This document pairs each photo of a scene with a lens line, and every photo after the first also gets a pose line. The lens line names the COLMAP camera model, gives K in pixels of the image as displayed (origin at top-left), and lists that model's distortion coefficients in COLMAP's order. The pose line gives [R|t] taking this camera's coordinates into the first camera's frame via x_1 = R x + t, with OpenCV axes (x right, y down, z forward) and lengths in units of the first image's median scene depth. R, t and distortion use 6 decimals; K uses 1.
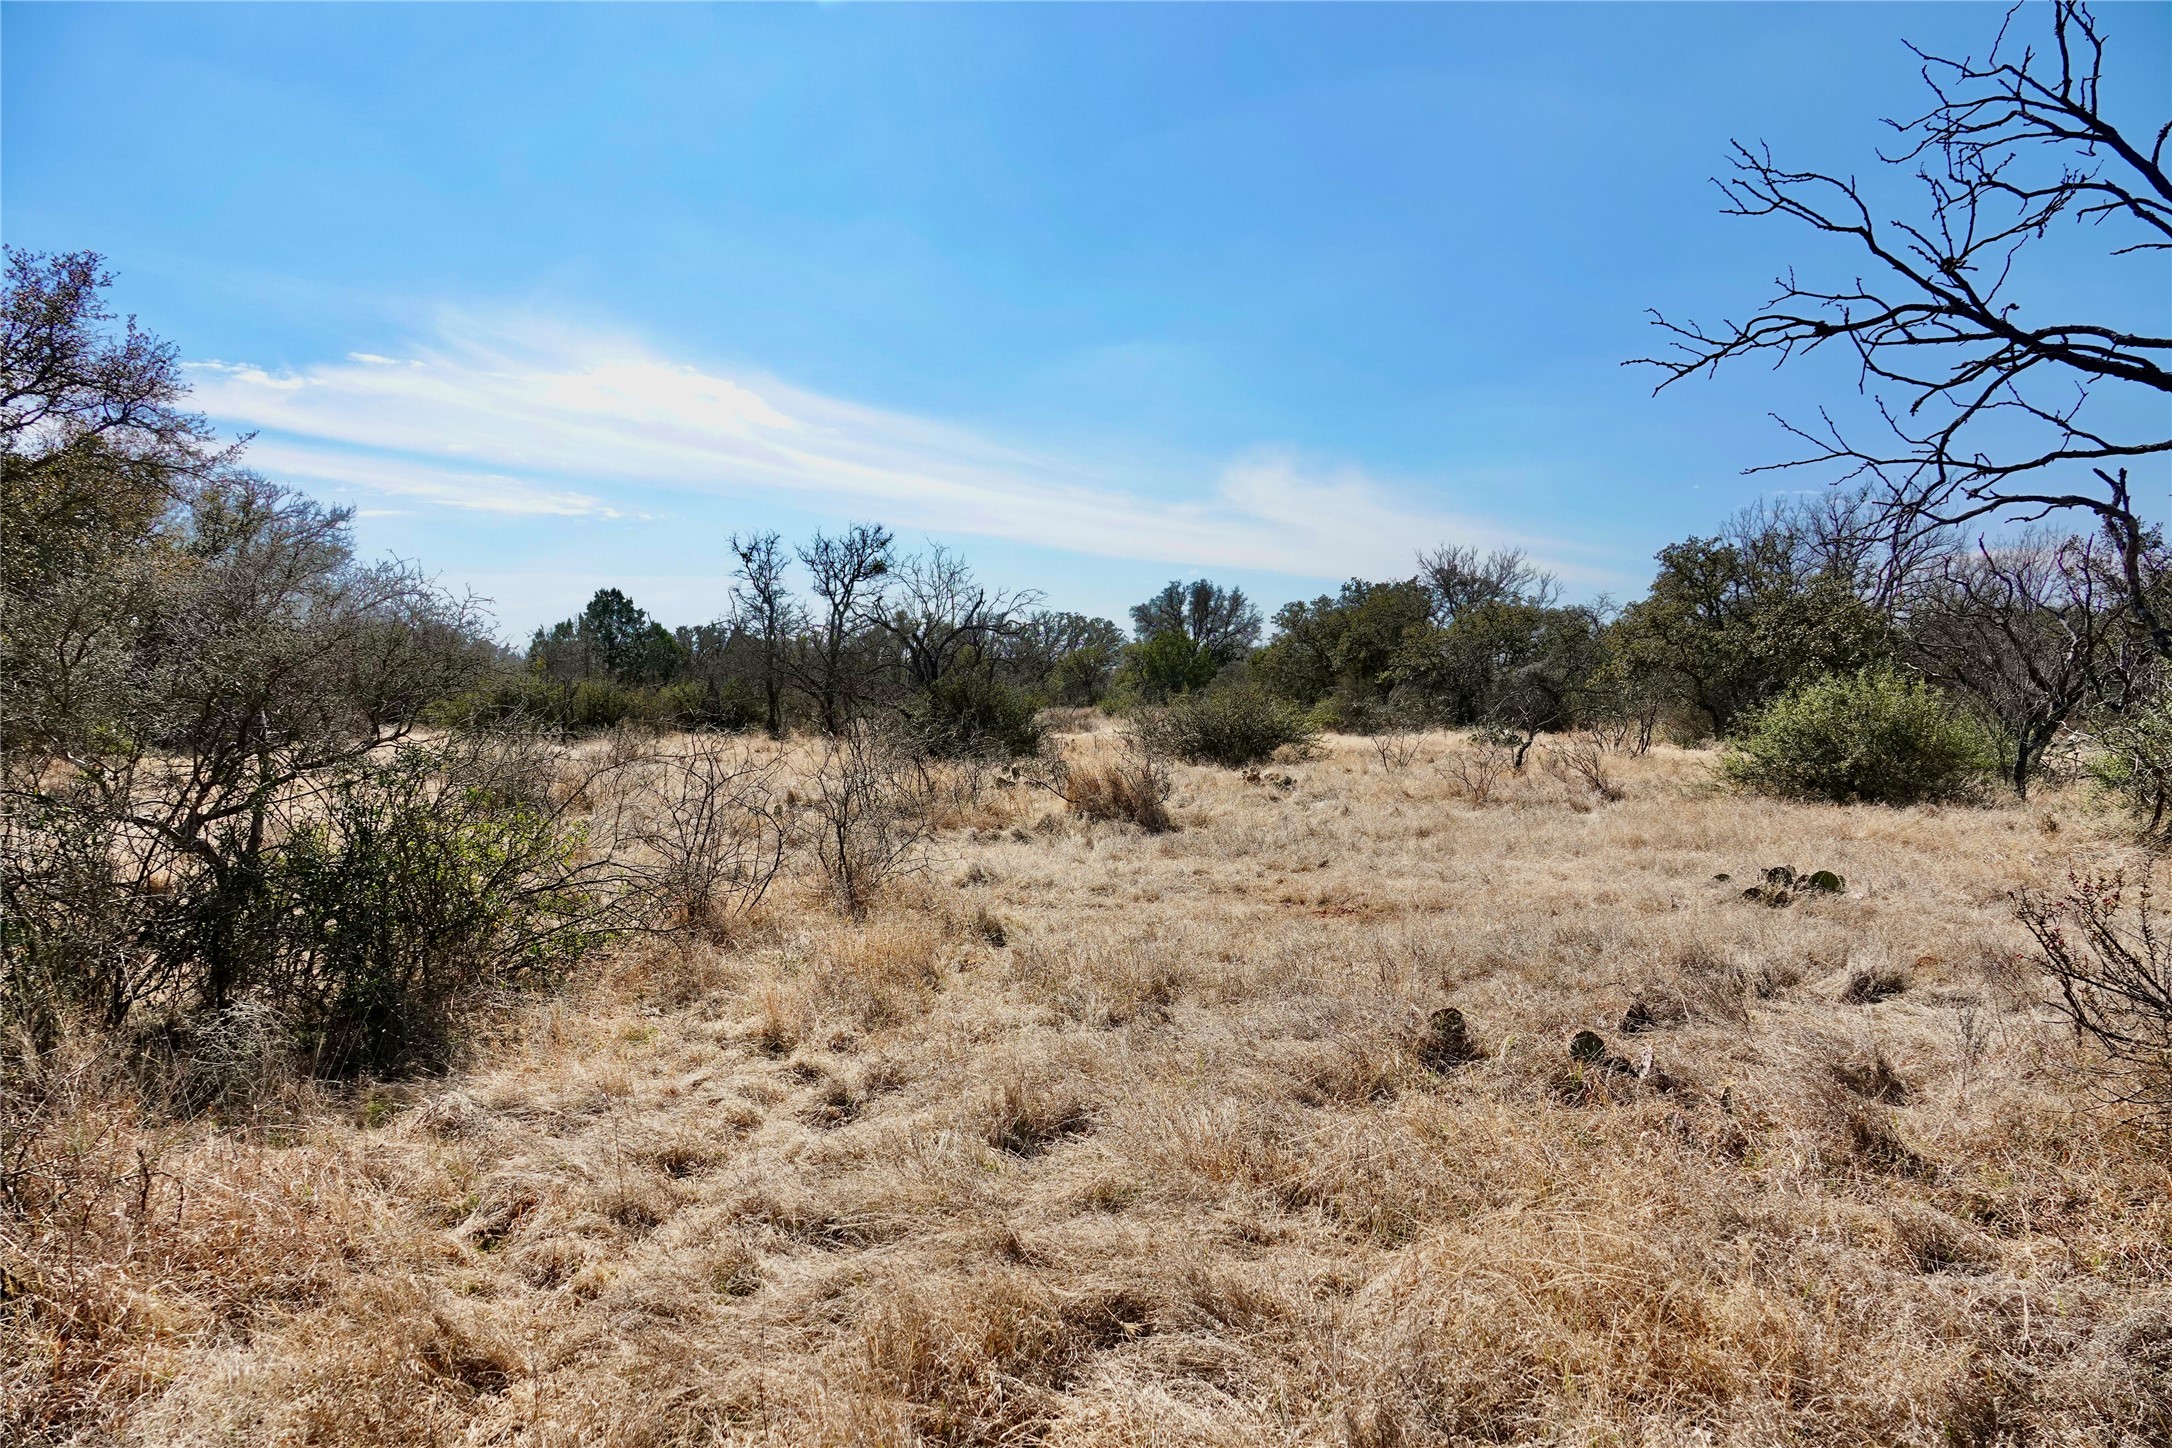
lens RADIAL K [[1492.6, 0, 1086.0], [0, 1492.6, 724.0], [0, 0, 1]] dist [-0.001054, -0.002021]
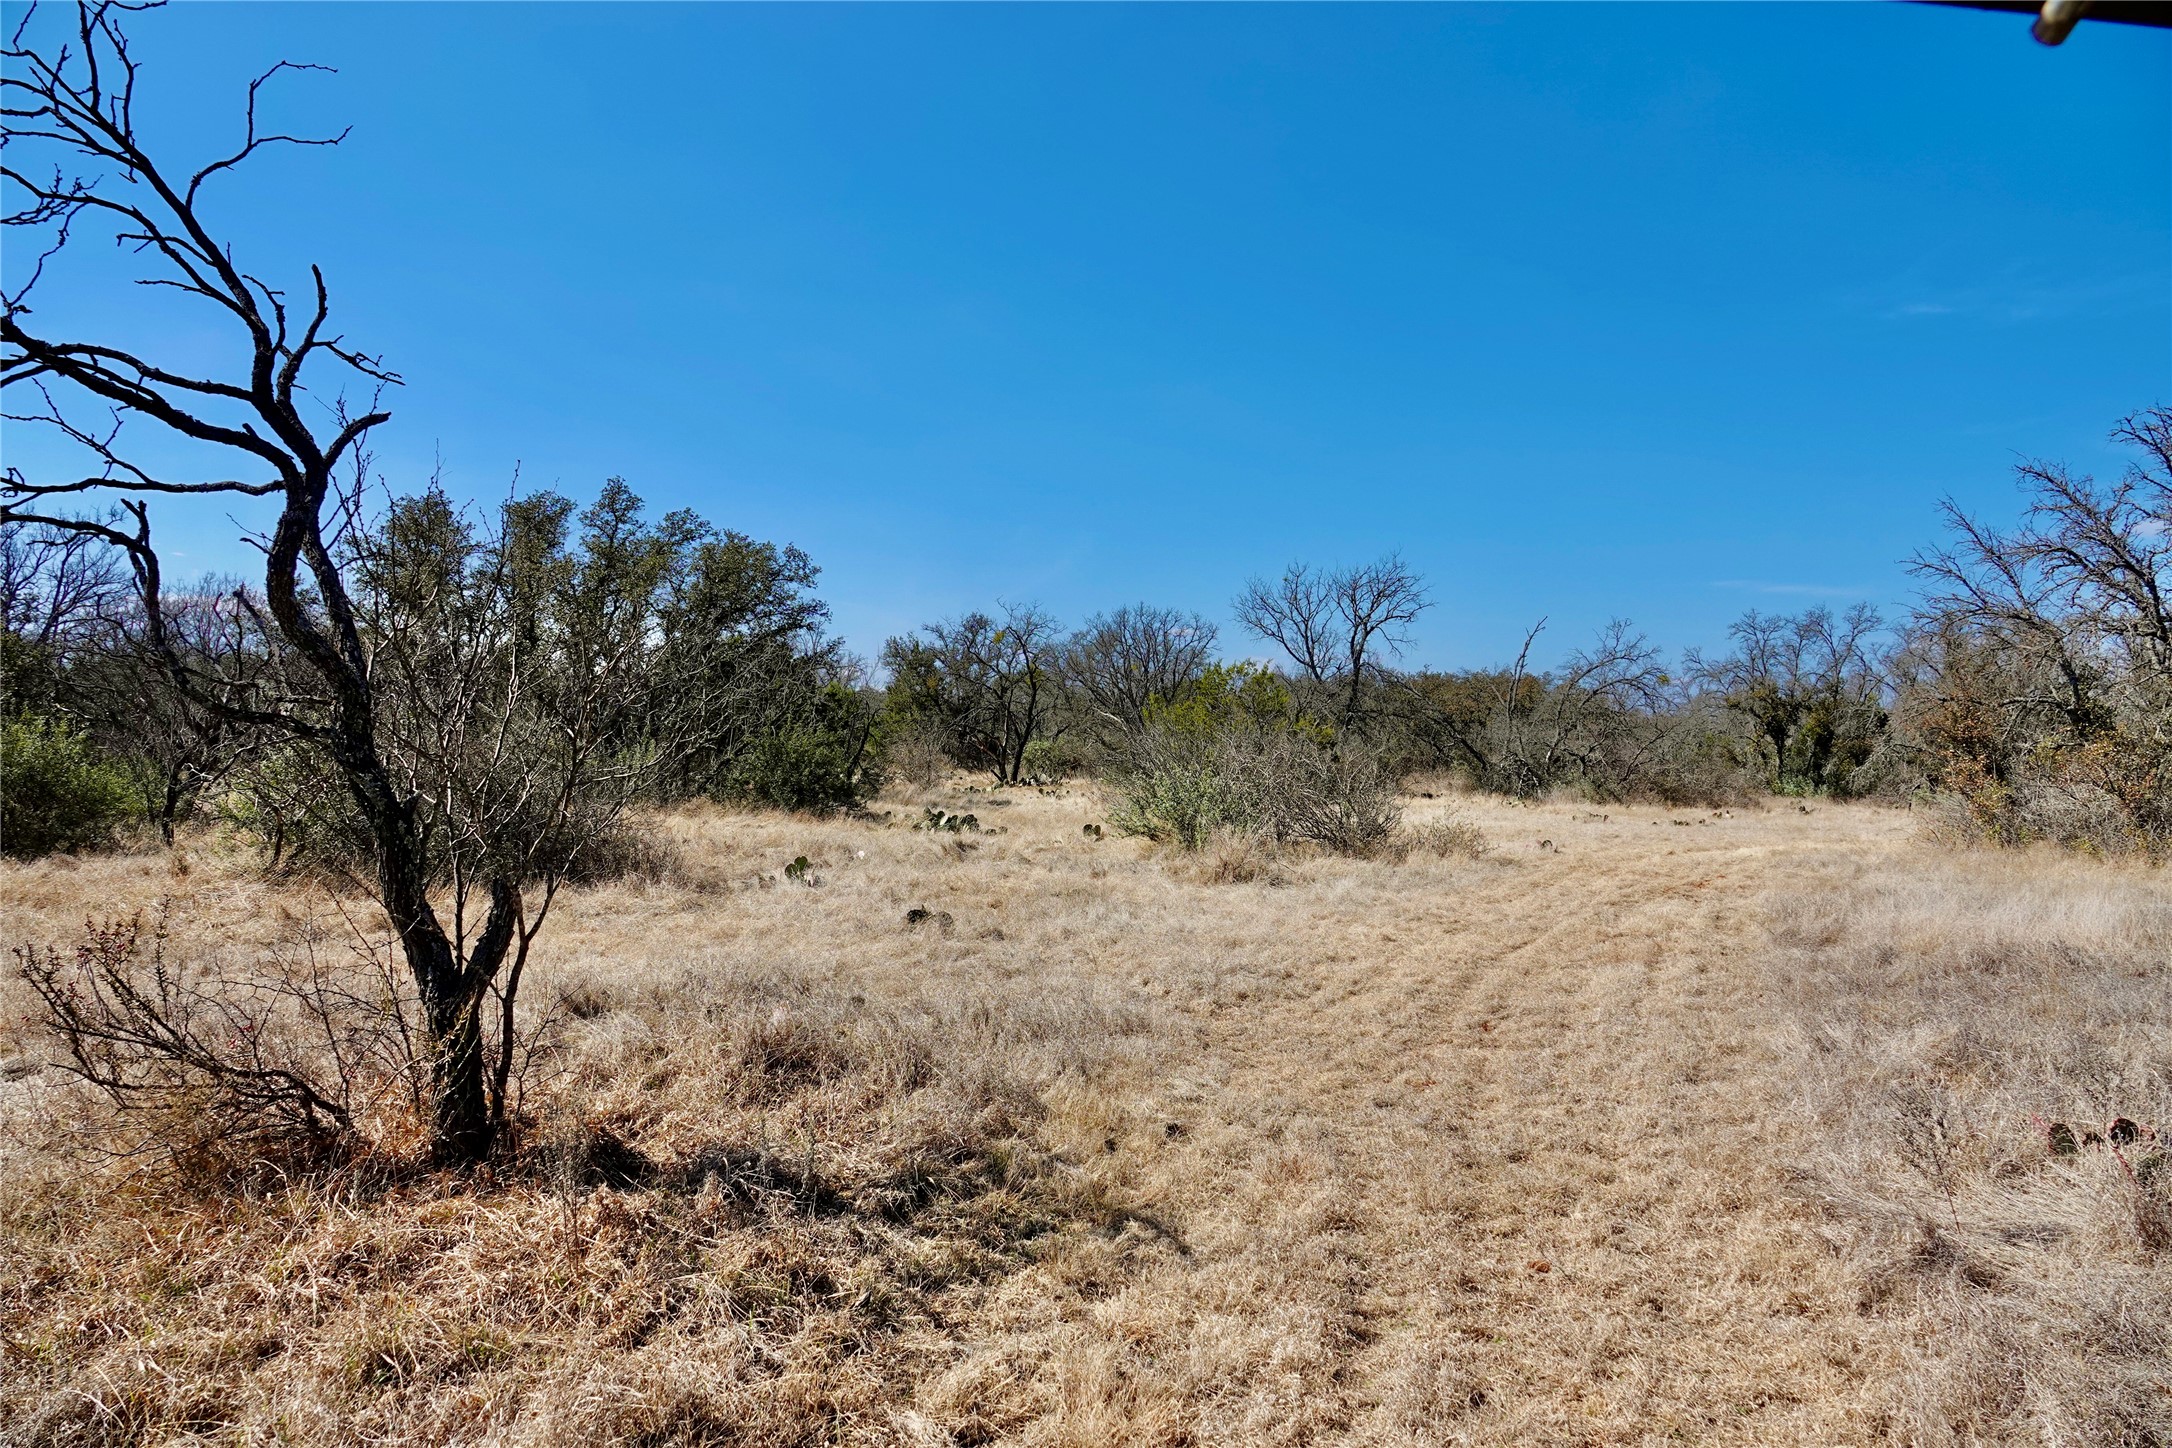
lens RADIAL K [[1492.6, 0, 1086.0], [0, 1492.6, 724.0], [0, 0, 1]] dist [-0.001054, -0.002021]
pose [[0.466333, 0.012262, 0.884525, 0.107140], [0.014810, 0.999656, -0.021666, 0.004638], [-0.884486, 0.023203, 0.465990, -0.000520]]
